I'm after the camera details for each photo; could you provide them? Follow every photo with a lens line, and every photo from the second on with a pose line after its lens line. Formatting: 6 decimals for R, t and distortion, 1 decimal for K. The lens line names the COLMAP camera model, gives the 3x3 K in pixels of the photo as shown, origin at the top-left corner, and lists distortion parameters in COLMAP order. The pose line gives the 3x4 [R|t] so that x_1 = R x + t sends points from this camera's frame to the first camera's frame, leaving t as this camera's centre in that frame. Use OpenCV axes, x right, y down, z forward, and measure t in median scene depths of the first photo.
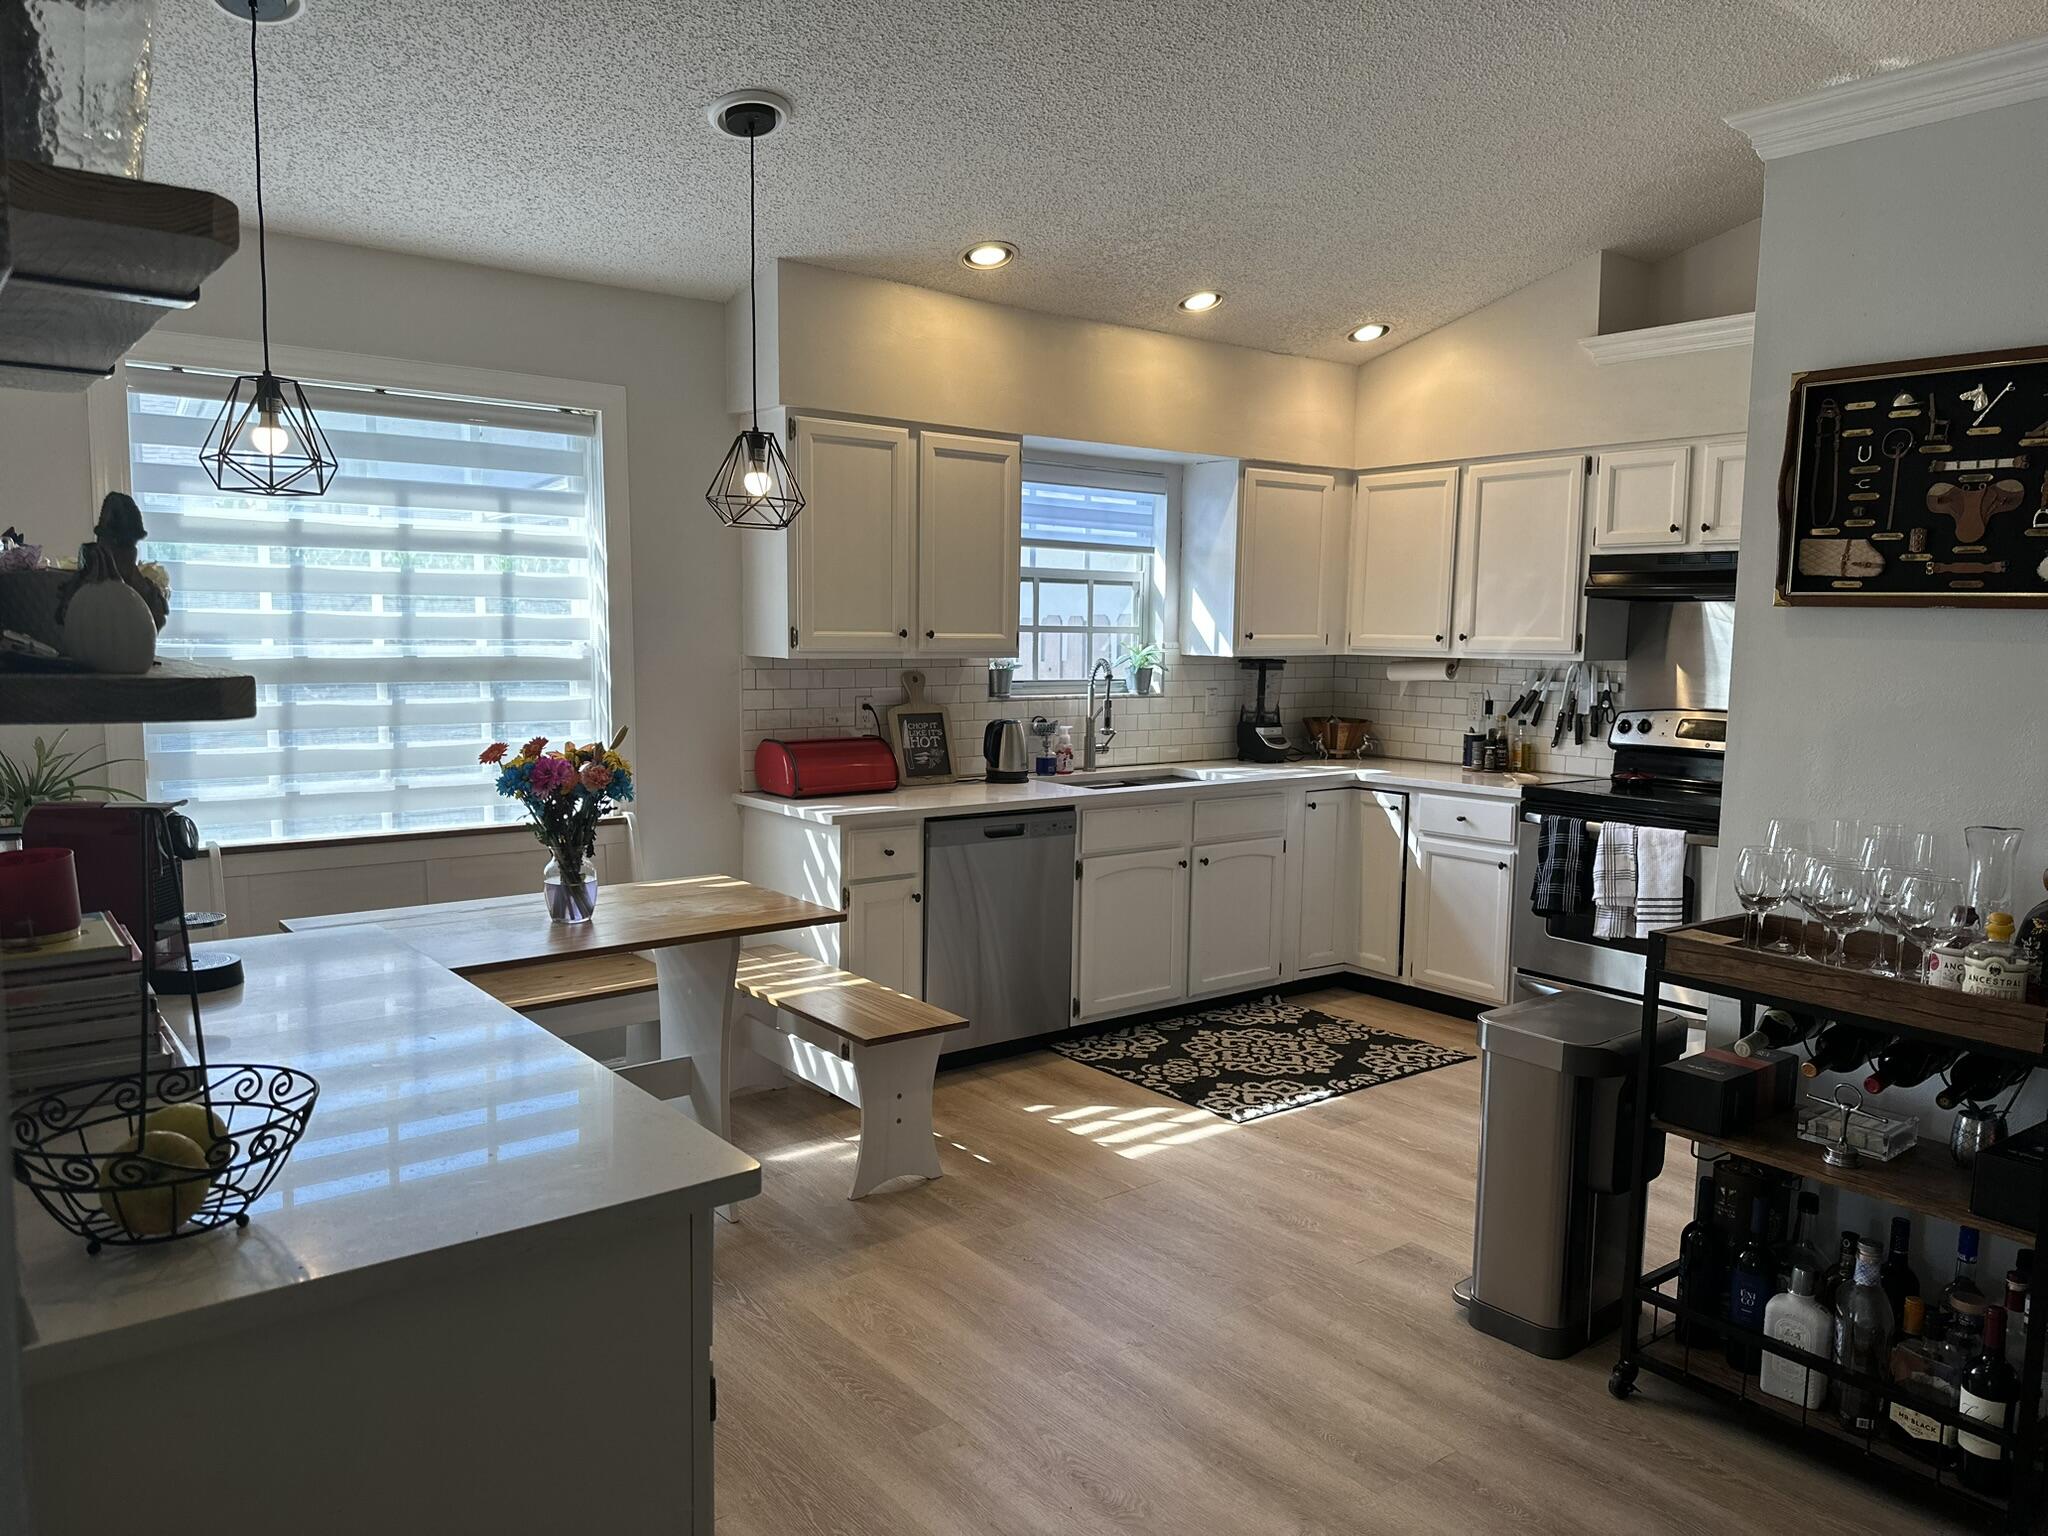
lens RADIAL K [[1423.4, 0, 1016.5], [0, 1423.4, 777.6], [0, 0, 1]] dist [0.059942, -0.072646]
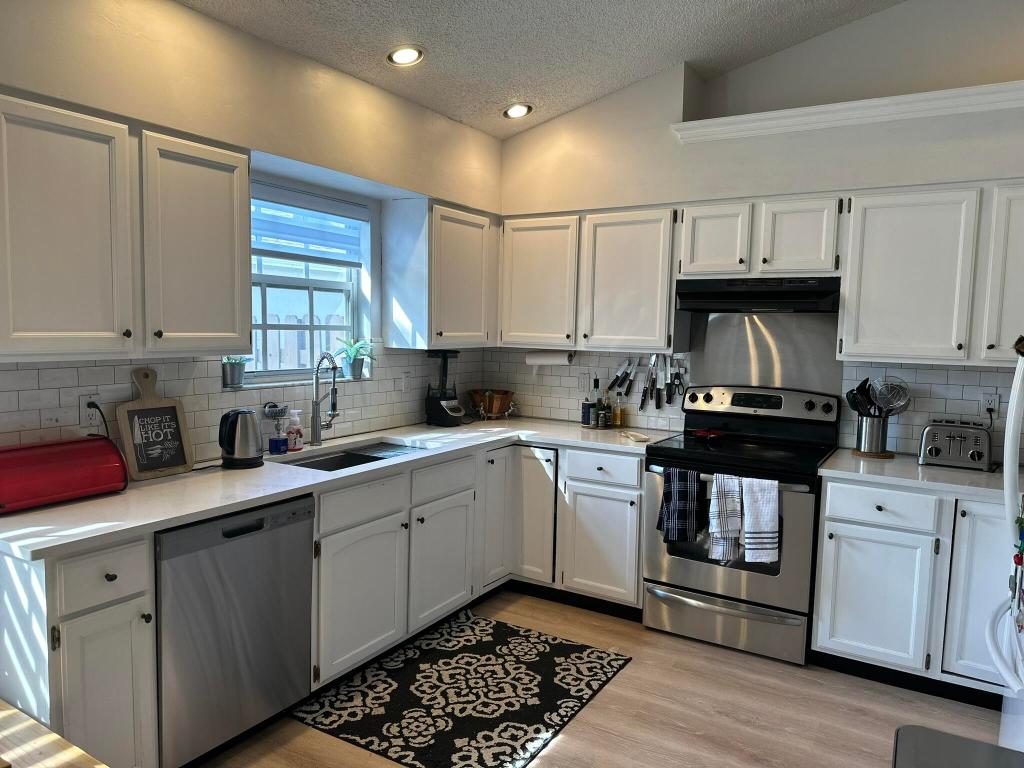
lens RADIAL K [[707.4, 0, 514.0], [0, 707.4, 387.7], [0, 0, 1]] dist [0.157043, -0.307607]
pose [[0.931498, -0.024023, 0.362954, -0.011958], [0.027697, 0.999604, -0.004921, -0.049577], [-0.362692, 0.014637, 0.931794, 0.406940]]
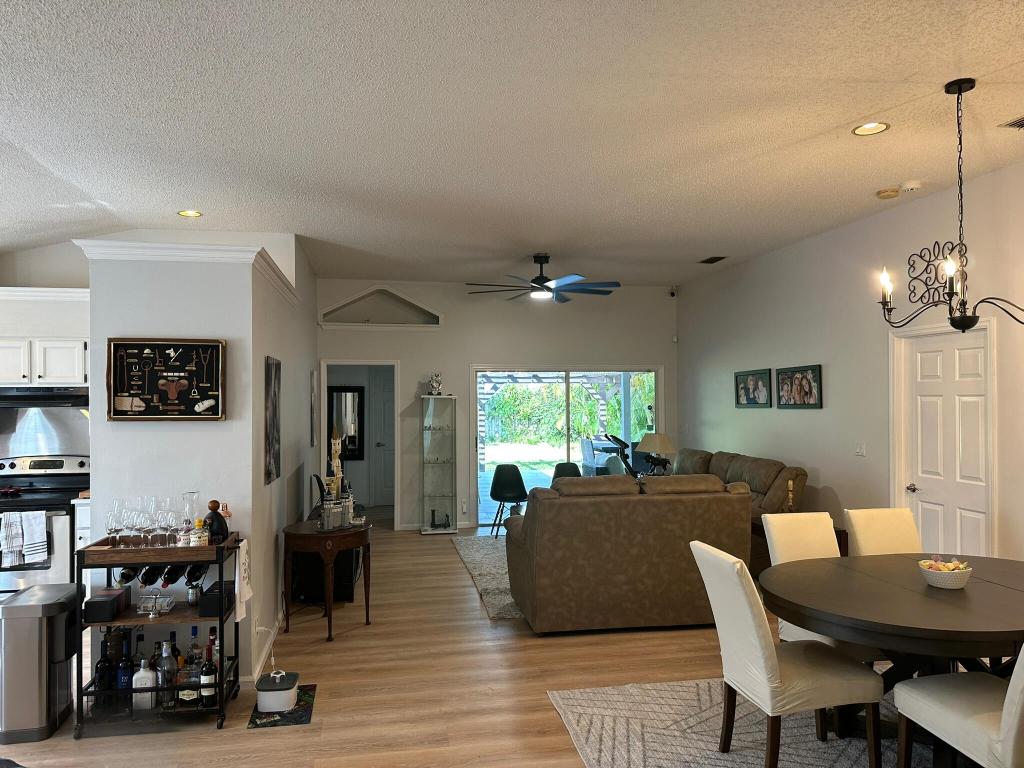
lens RADIAL K [[711.7, 0, 508.2], [0, 711.7, 388.8], [0, 0, 1]] dist [0.059942, -0.072646]
pose [[0.452977, -0.007441, 0.891491, -0.193600], [0.107463, 0.993130, -0.046313, -0.020782], [-0.885022, 0.116781, 0.450665, -0.163113]]
